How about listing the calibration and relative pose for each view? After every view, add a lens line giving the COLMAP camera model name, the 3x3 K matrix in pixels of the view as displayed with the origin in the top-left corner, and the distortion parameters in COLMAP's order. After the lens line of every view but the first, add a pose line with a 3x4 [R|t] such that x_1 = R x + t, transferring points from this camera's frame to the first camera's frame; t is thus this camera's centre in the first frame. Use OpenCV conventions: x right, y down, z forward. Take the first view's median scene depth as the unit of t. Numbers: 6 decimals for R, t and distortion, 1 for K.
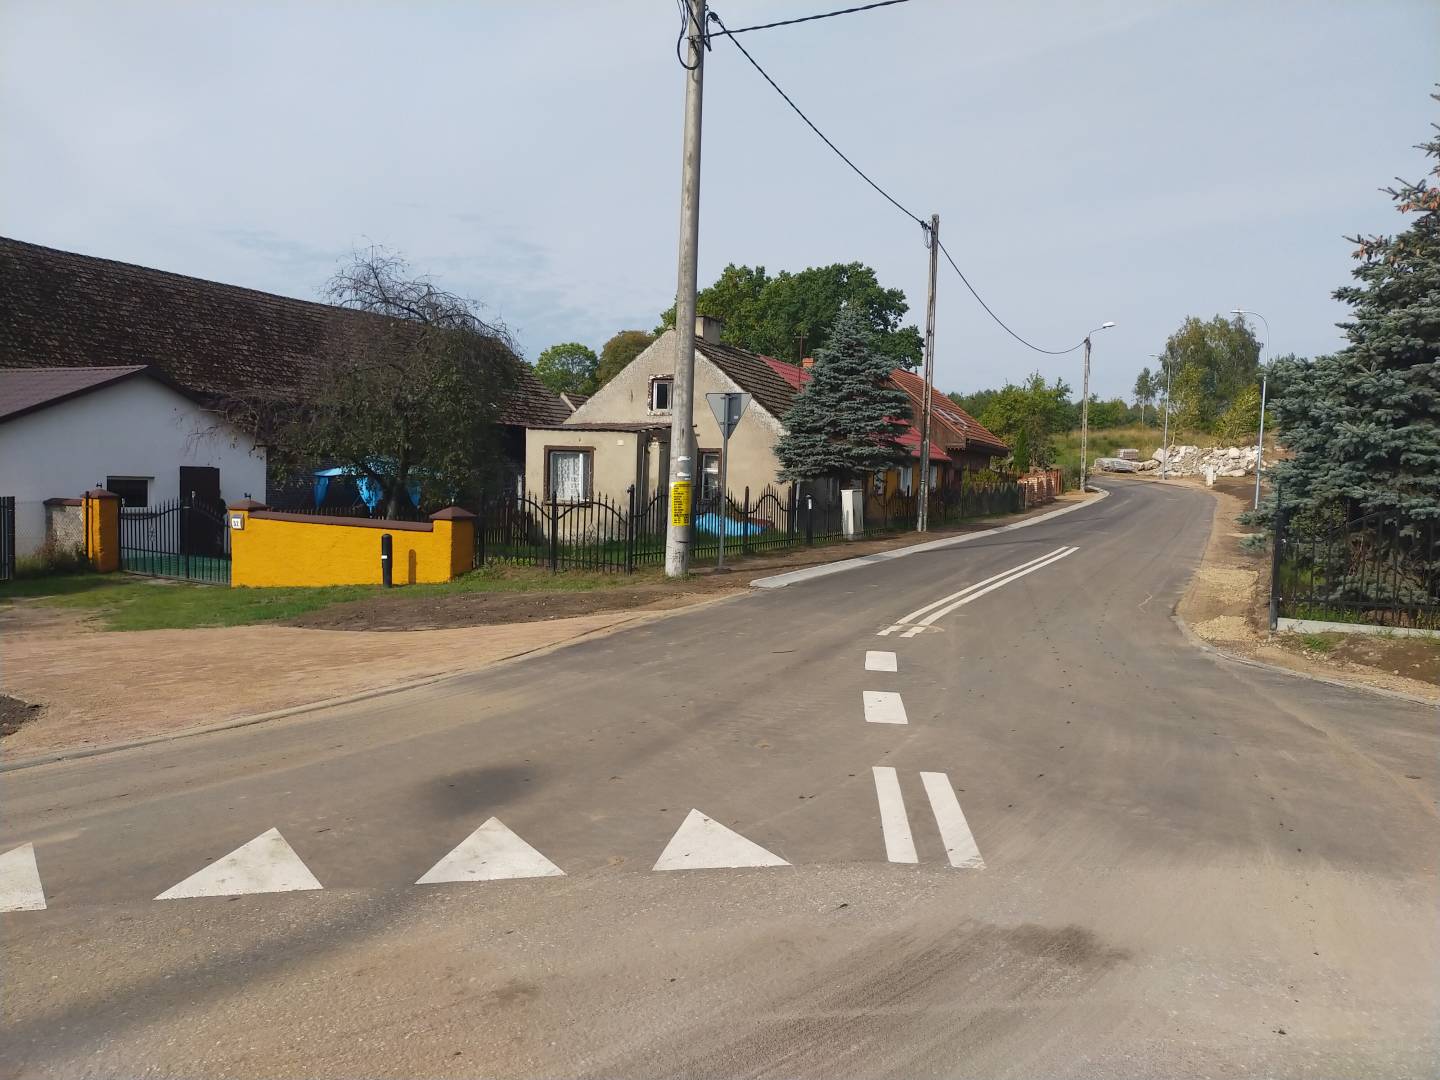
lens RADIAL K [[1068.5, 0, 720.0], [0, 1068.5, 540.0], [0, 0, 1]] dist [0.074032, -0.108545]
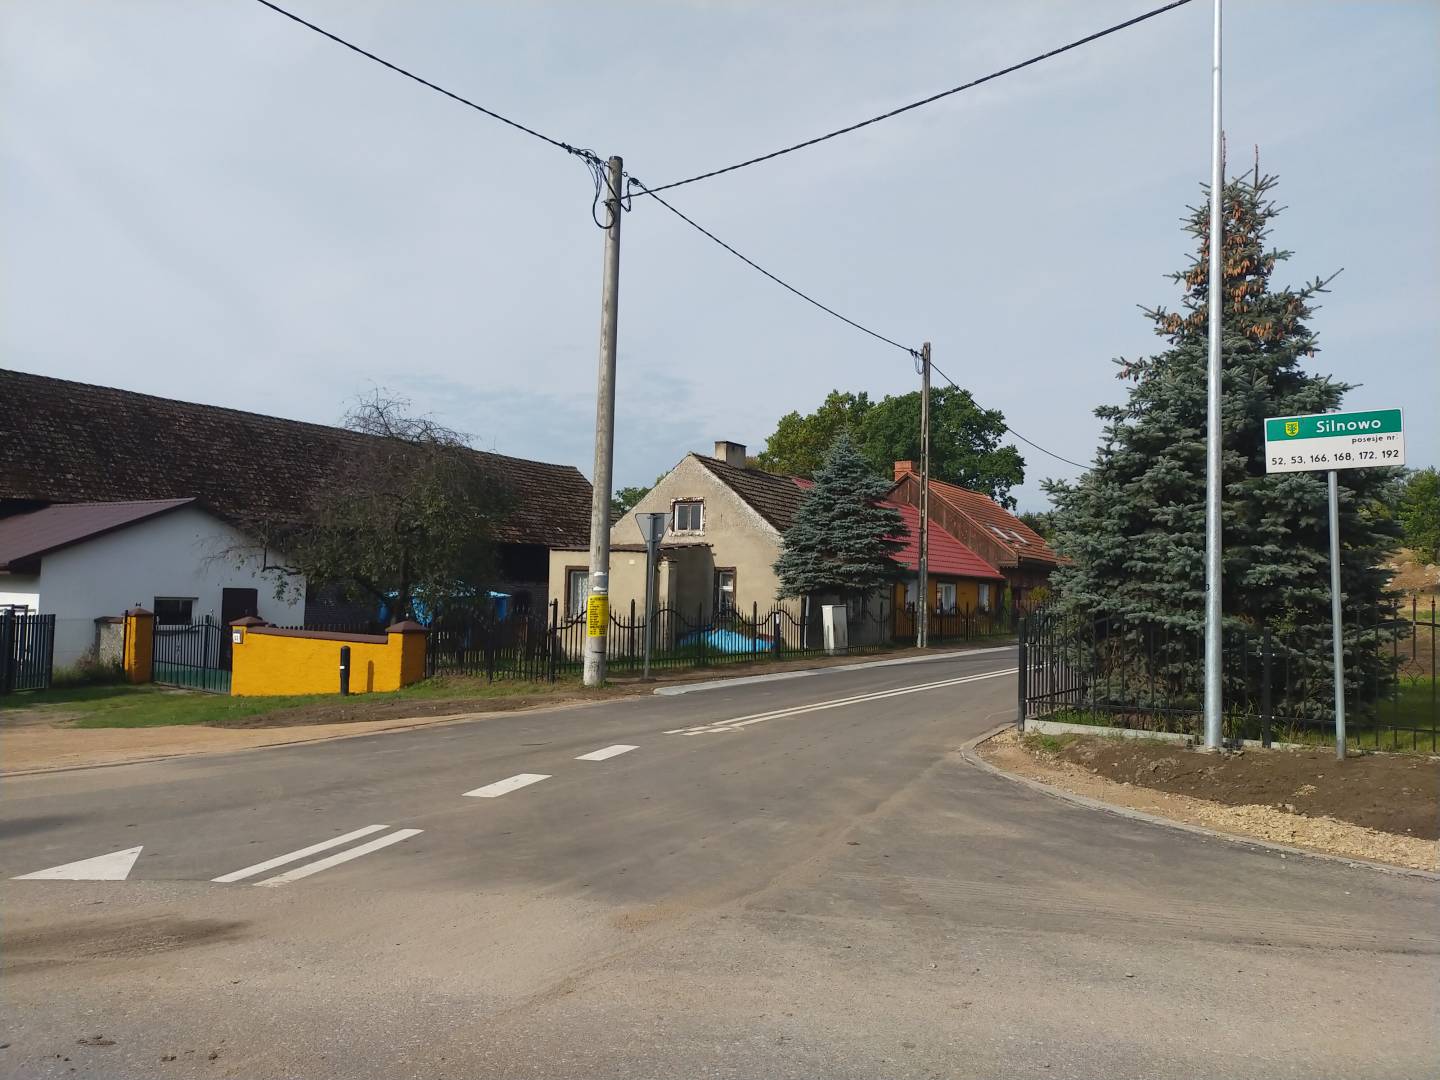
lens RADIAL K [[1068.5, 0, 720.0], [0, 1068.5, 540.0], [0, 0, 1]] dist [0.074032, -0.108545]
pose [[0.992435, -0.011578, -0.122225, 0.139031], [-0.002412, 0.993512, -0.113698, 0.007423], [0.122748, 0.113132, 0.985969, -0.031108]]
